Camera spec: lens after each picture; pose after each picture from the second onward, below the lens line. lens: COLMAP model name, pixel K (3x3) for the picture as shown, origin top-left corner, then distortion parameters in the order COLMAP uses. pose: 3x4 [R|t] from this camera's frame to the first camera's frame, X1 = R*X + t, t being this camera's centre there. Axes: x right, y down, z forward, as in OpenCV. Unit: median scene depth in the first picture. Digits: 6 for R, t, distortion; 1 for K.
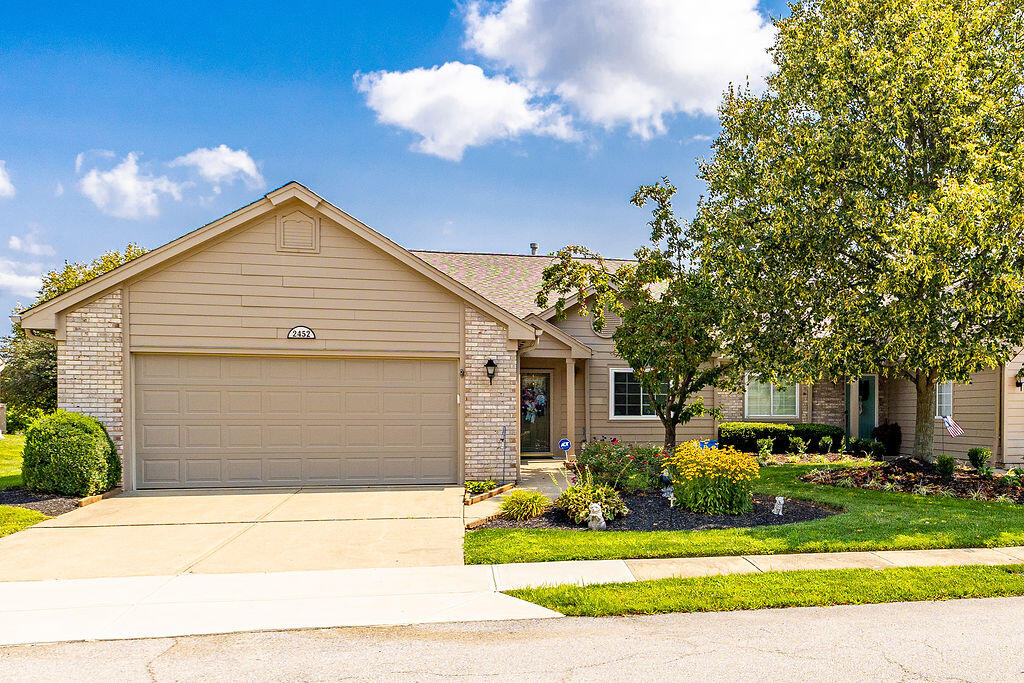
lens RADIAL K [[1013.7, 0, 512.0], [0, 1013.7, 344.7], [0, 0, 1]] dist [0.043925, 0.000000]
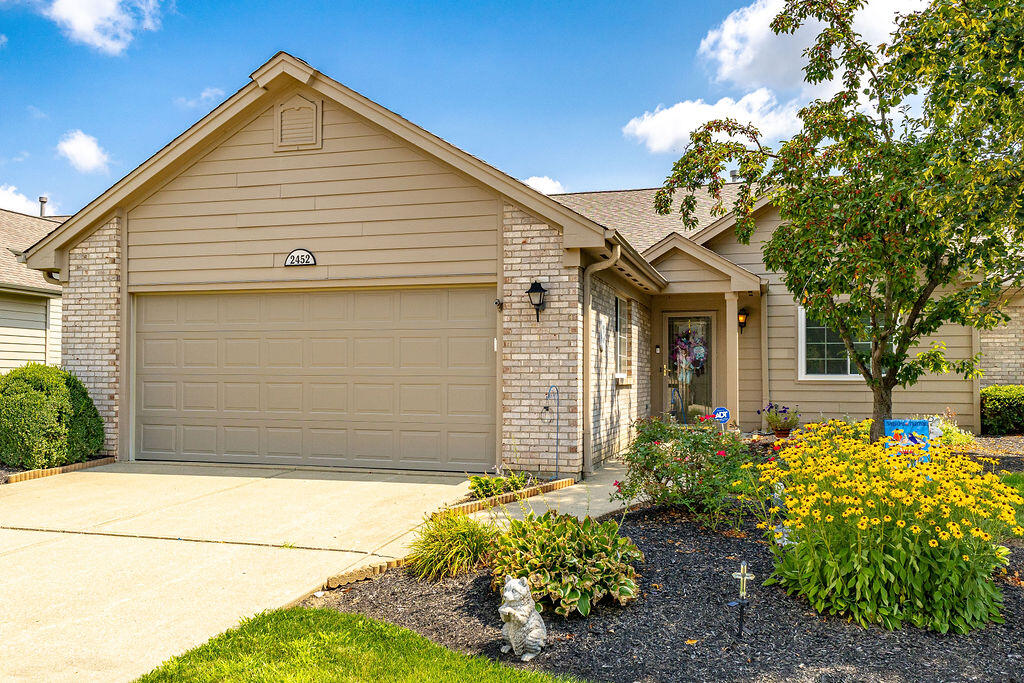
lens RADIAL K [[753.3, 0, 513.7], [0, 753.3, 338.6], [0, 0, 1]] dist [0.026688, -0.004909]
pose [[0.920743, -0.017152, -0.389792, 0.149075], [0.021796, 0.999734, 0.007495, 0.046249], [0.389560, -0.015397, 0.920873, 0.554008]]
